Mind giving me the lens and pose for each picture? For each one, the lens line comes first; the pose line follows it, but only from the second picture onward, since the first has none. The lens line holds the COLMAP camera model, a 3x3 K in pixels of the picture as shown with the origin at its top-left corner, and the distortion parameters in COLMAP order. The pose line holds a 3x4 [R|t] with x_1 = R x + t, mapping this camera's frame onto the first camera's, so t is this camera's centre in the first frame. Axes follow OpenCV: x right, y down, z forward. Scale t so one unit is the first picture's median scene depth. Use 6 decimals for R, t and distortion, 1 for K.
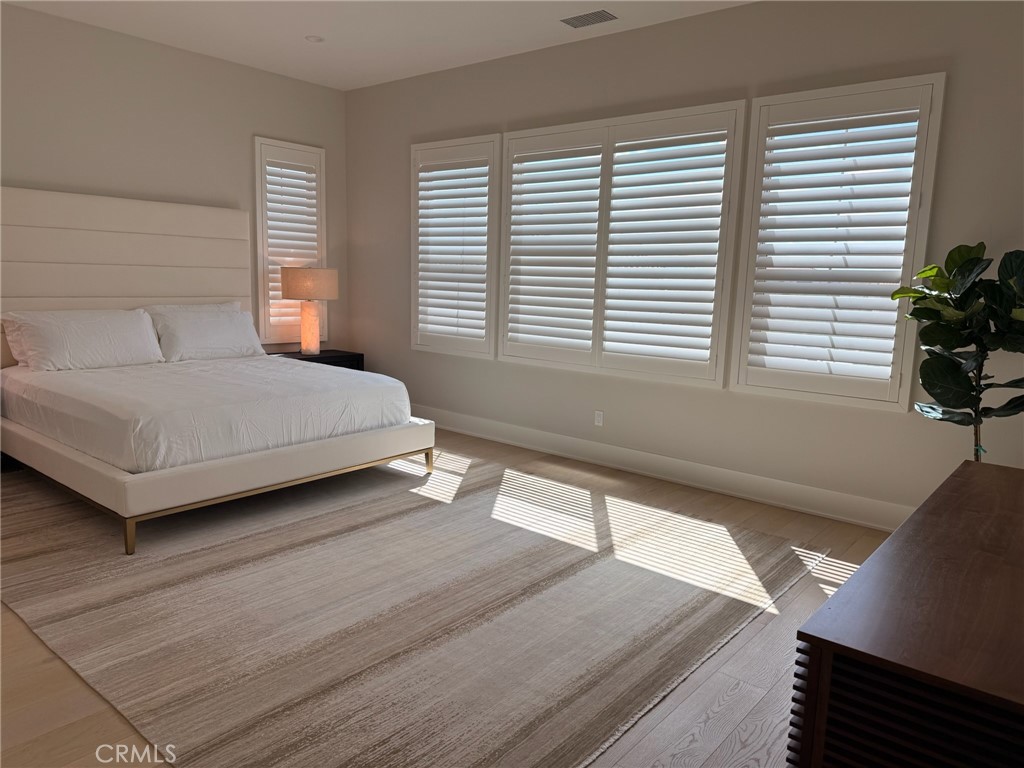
lens RADIAL K [[725.4, 0, 512.0], [0, 725.4, 384.0], [0, 0, 1]] dist [0.131019, -0.185857]
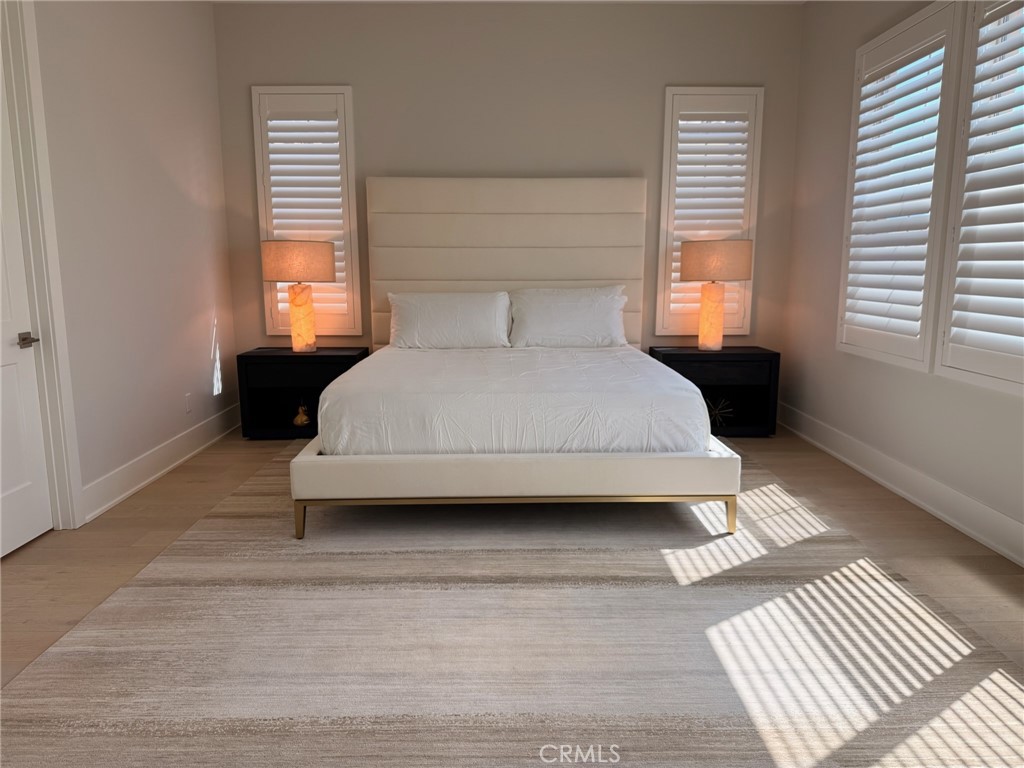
lens RADIAL K [[725.4, 0, 512.0], [0, 725.4, 384.0], [0, 0, 1]] dist [0.131019, -0.185857]
pose [[0.650059, 0.089134, -0.754638, 0.268946], [-0.091024, 0.995080, 0.039124, -0.021399], [0.754413, 0.043257, 0.654973, 0.442192]]
